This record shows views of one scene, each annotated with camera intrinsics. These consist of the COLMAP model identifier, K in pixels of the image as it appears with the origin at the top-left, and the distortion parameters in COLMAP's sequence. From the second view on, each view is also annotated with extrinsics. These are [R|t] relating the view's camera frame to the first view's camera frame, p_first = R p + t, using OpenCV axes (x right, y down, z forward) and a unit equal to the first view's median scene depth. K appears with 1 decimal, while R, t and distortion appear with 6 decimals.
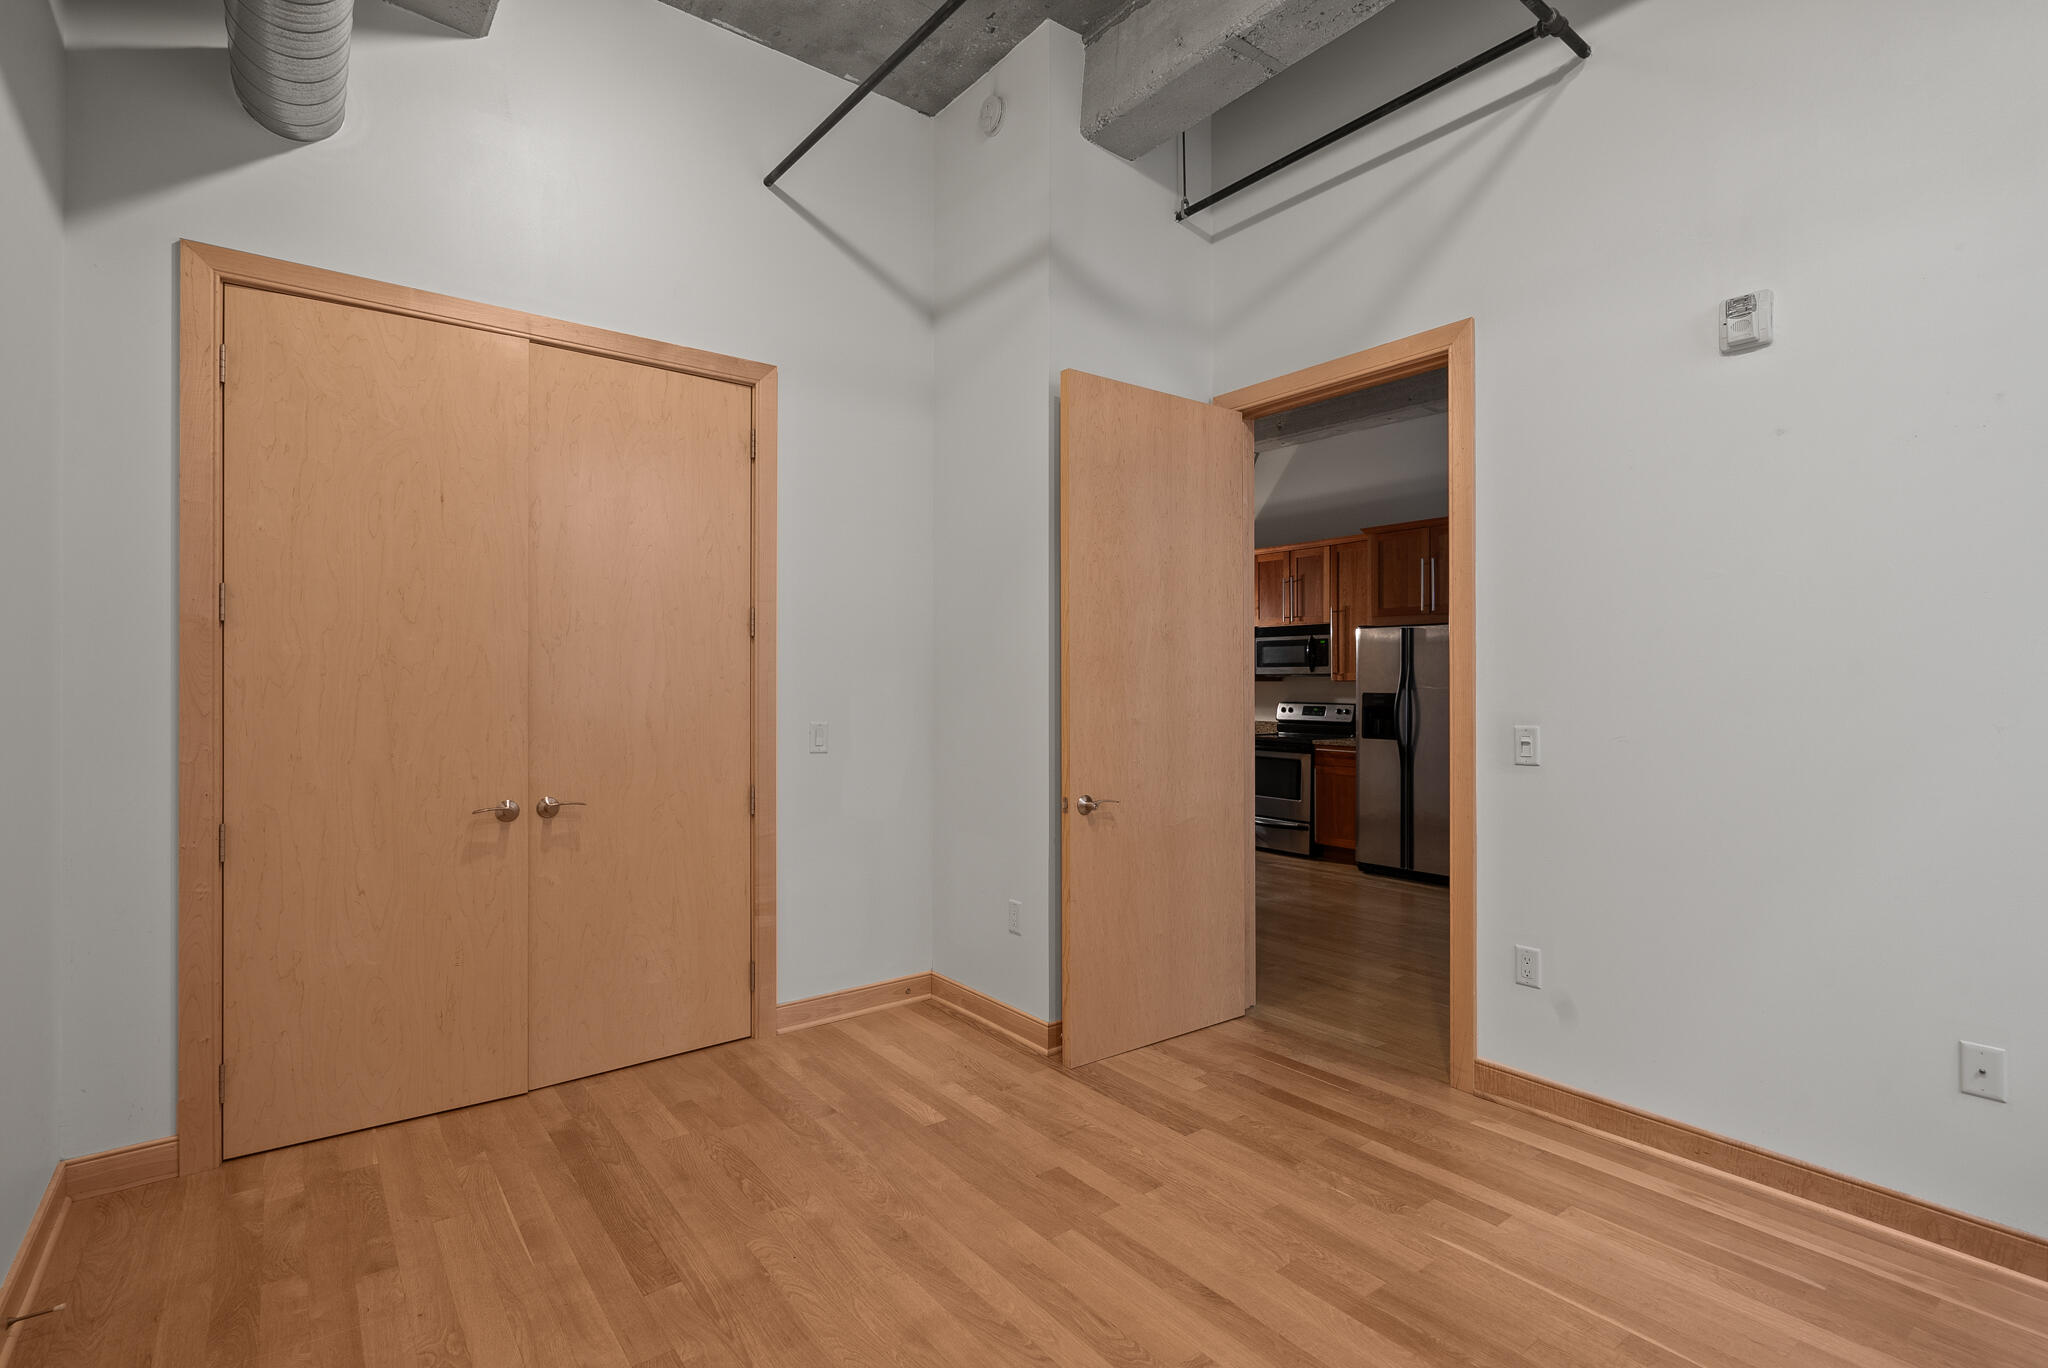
lens RADIAL K [[961.9, 0, 1024.8], [0, 961.9, 672.7], [0, 0, 1]] dist [-0.000116, 0.000833]
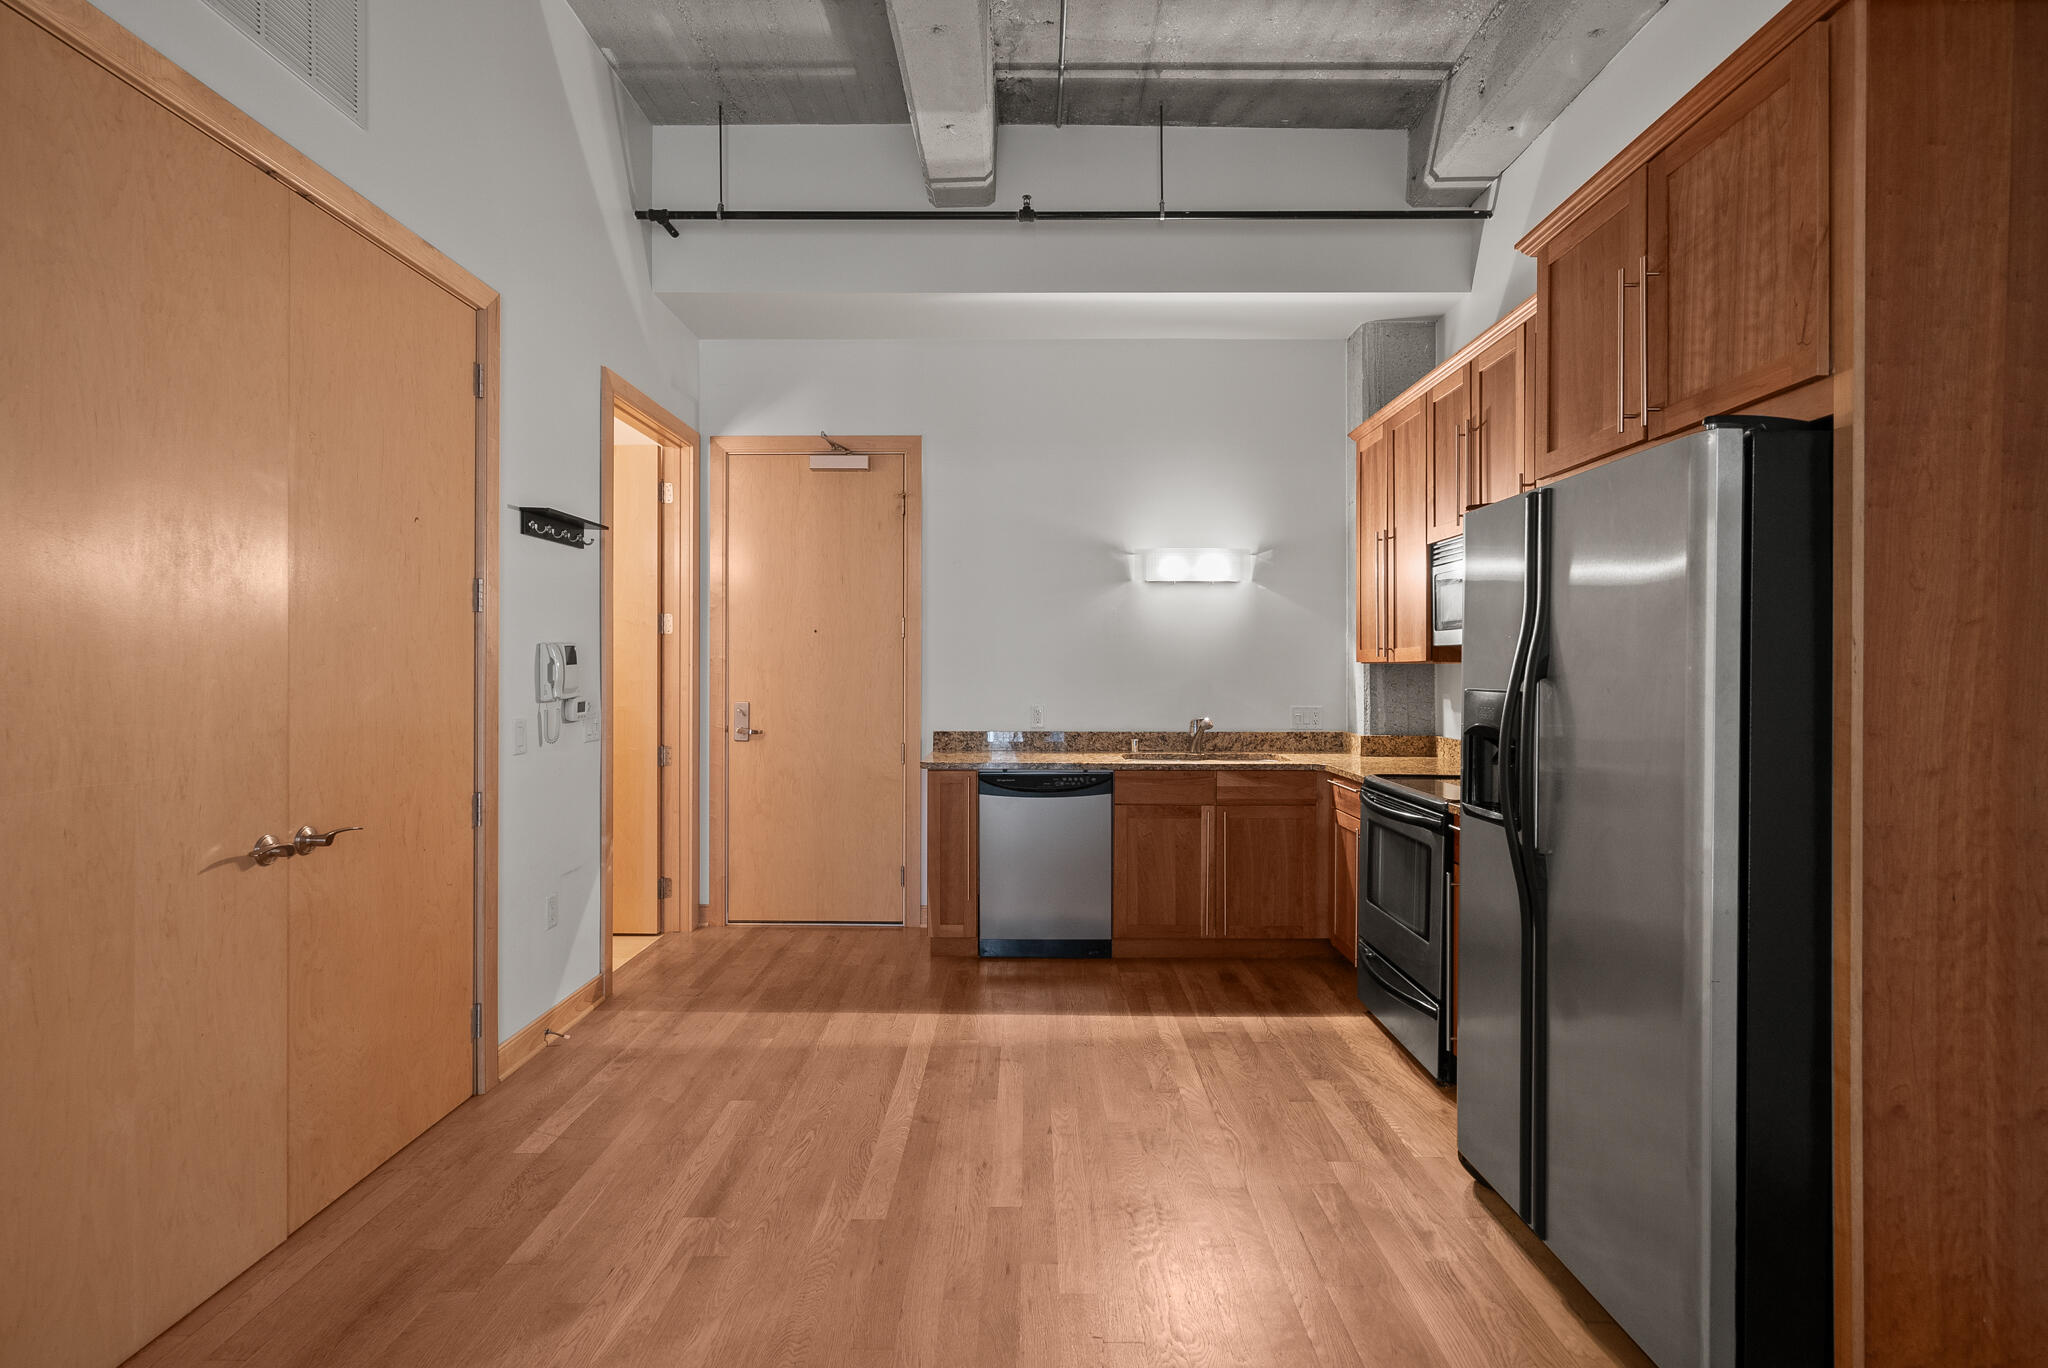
lens RADIAL K [[961.9, 0, 1024.8], [0, 961.9, 672.7], [0, 0, 1]] dist [-0.000116, 0.000833]
pose [[0.786067, 0.004008, -0.618128, 0.406274], [0.003668, 0.999931, 0.011149, 0.009218], [0.618131, -0.011031, 0.785998, 0.560869]]
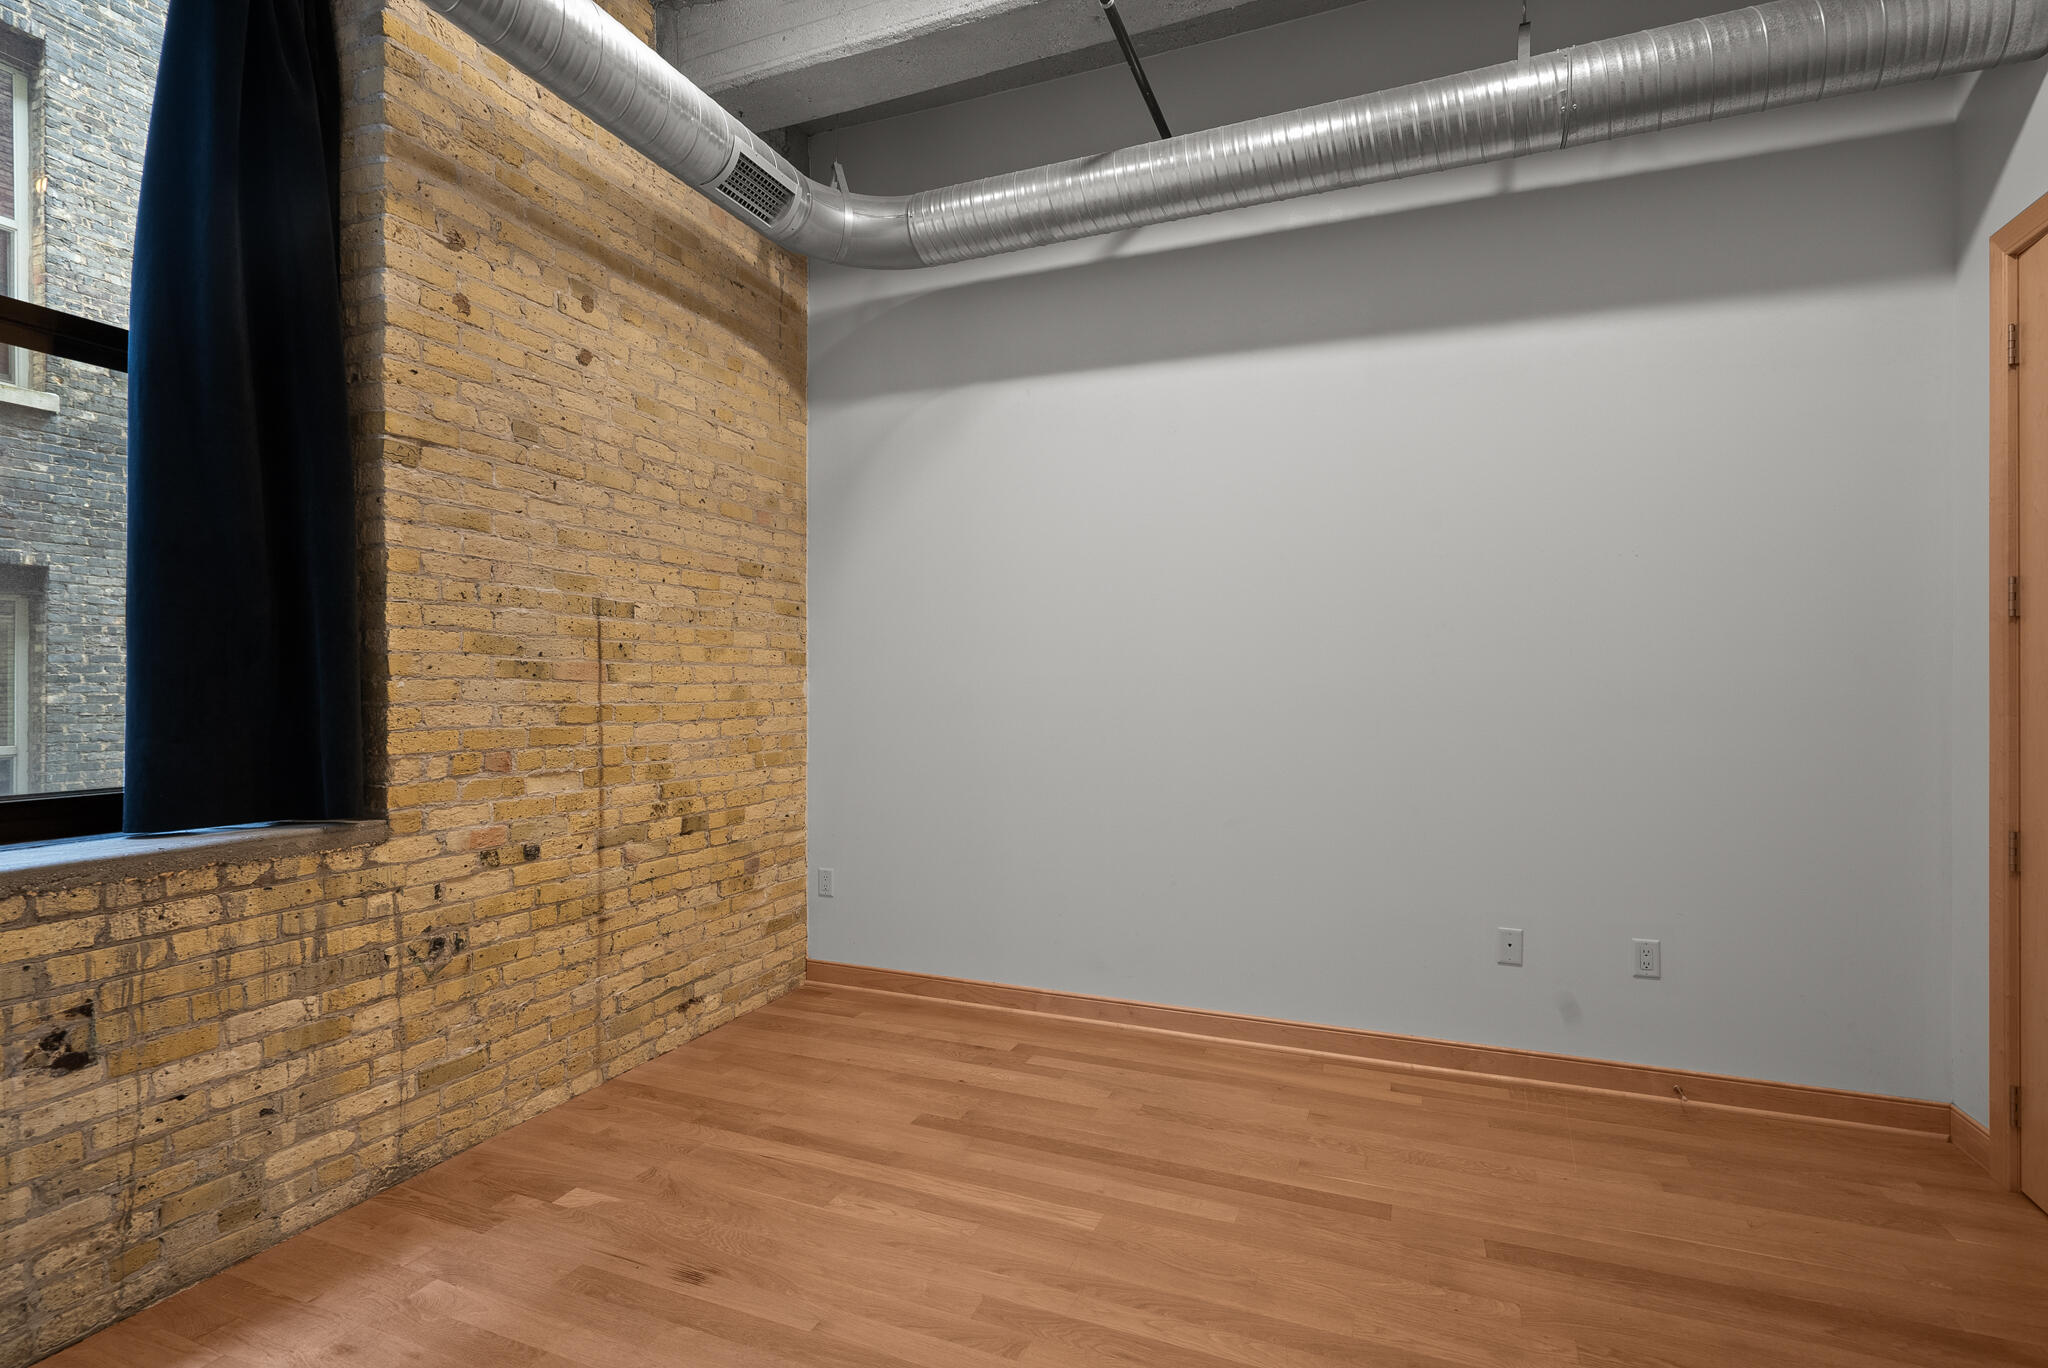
lens RADIAL K [[970.1, 0, 1027.2], [0, 970.1, 700.0], [0, 0, 1]] dist [0.002027, 0.000553]
pose [[-0.861838, 0.002275, -0.507179, 0.174377], [0.004528, 0.999985, -0.003209, 0.010386], [0.507164, -0.005062, -0.861835, 0.483610]]
